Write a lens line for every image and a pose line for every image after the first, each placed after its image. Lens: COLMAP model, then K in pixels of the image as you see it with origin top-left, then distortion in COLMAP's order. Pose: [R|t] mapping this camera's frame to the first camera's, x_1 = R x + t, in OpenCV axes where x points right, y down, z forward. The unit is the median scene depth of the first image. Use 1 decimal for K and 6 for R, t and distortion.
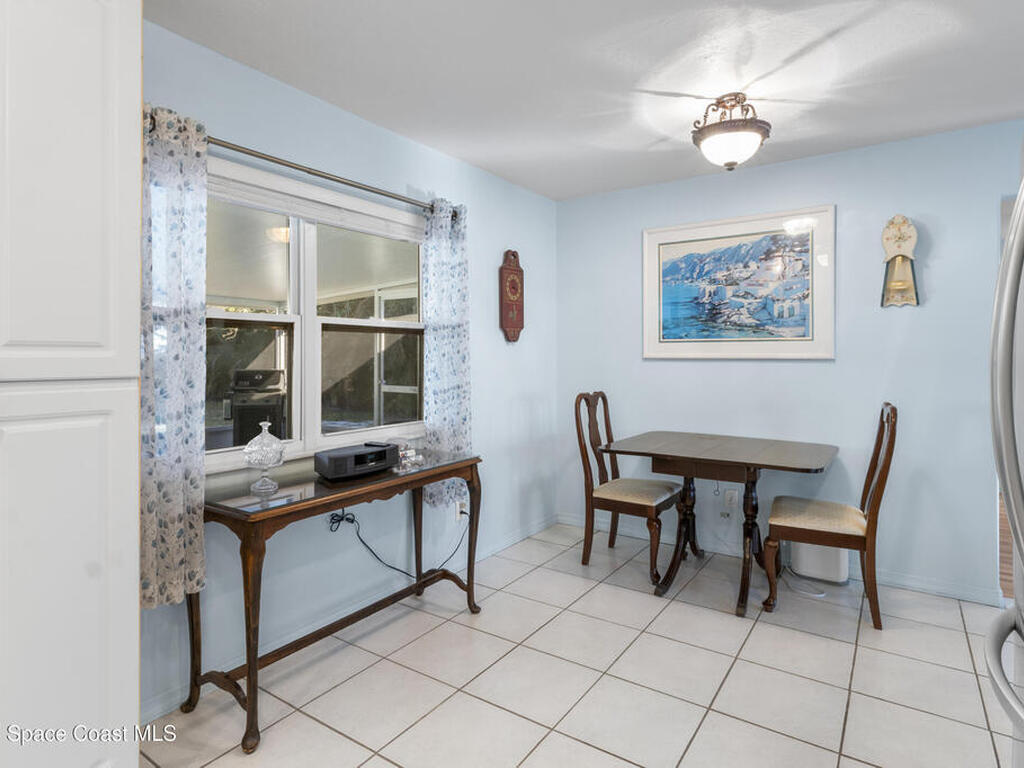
lens RADIAL K [[560.0, 0, 527.8], [0, 560.0, 356.5], [0, 0, 1]] dist [0.001588, -0.000150]
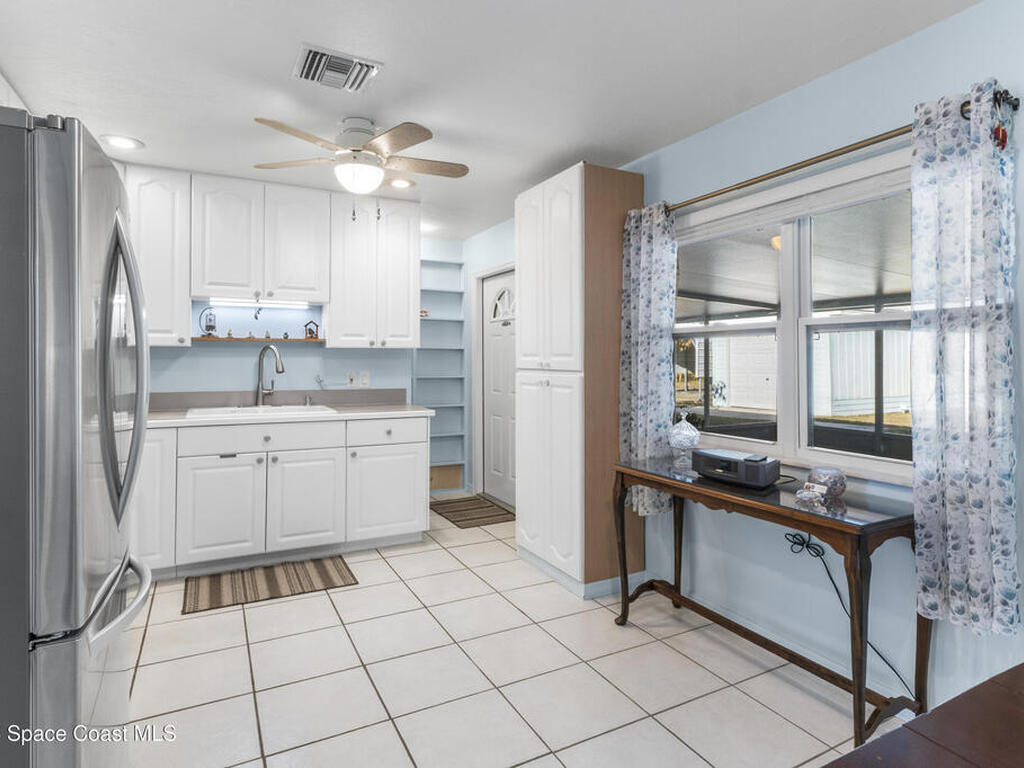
lens RADIAL K [[555.4, 0, 513.8], [0, 555.4, 369.6], [0, 0, 1]] dist [0.000678, 0.000178]
pose [[-0.493852, -0.000900, -0.869545, 0.725623], [0.002912, 0.999992, -0.002689, 0.016302], [0.869541, -0.003860, -0.493846, 1.144182]]
